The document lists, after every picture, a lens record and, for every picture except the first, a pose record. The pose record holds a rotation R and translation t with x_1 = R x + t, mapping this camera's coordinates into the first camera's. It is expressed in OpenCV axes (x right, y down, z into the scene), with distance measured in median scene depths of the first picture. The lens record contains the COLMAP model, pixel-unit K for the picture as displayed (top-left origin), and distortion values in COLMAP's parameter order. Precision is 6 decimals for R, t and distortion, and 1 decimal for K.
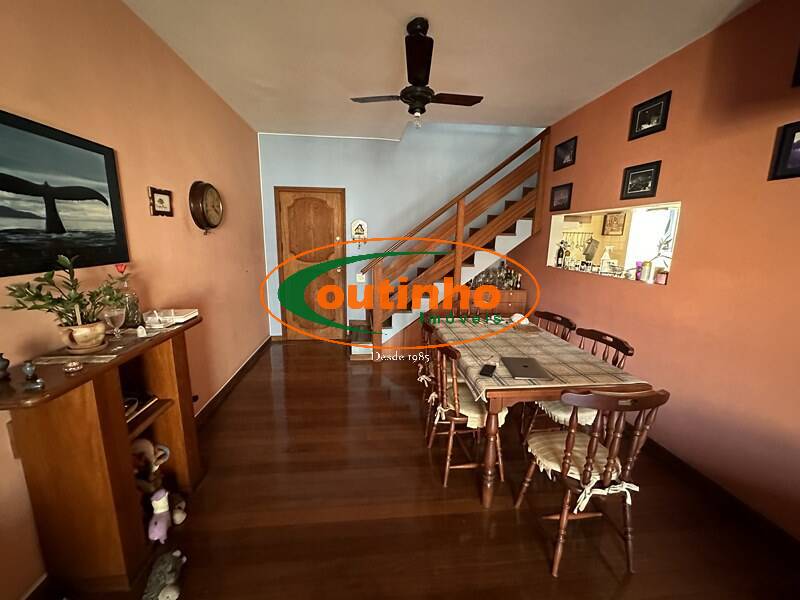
lens RADIAL K [[319.8, 0, 398.4], [0, 319.8, 298.7], [0, 0, 1]] dist [-0.004203, 0.000563]
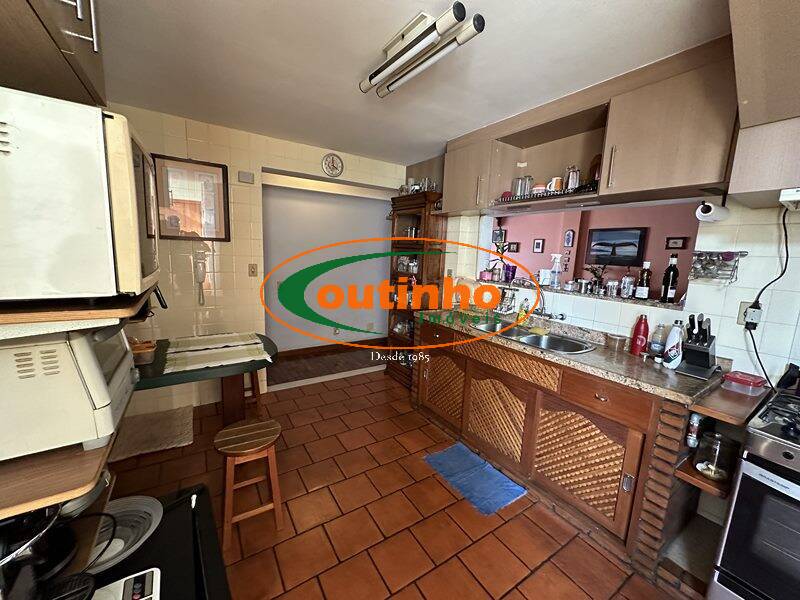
lens RADIAL K [[319.8, 0, 397.6], [0, 319.8, 298.5], [0, 0, 1]] dist [-0.004203, 0.000563]
pose [[-0.892772, 0.038290, -0.448878, 2.604146], [-0.120900, 0.939469, 0.320595, -0.554465], [0.433983, 0.340487, -0.834103, 2.832738]]
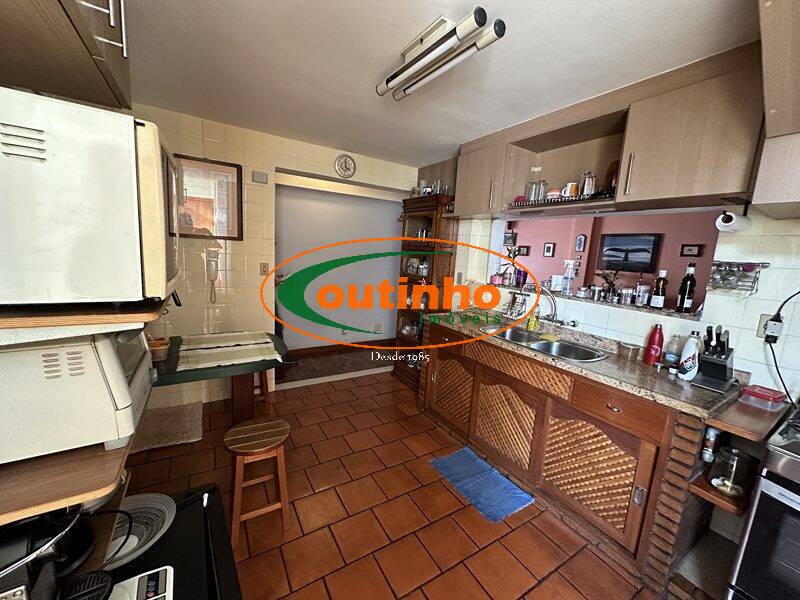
lens RADIAL K [[319.8, 0, 397.2], [0, 319.8, 298.1], [0, 0, 1]] dist [-0.004203, 0.000563]
pose [[-0.902404, 0.016962, -0.430557, 2.622720], [-0.136223, 0.936746, 0.322414, -0.564852], [0.408791, 0.349600, -0.843012, 2.817053]]
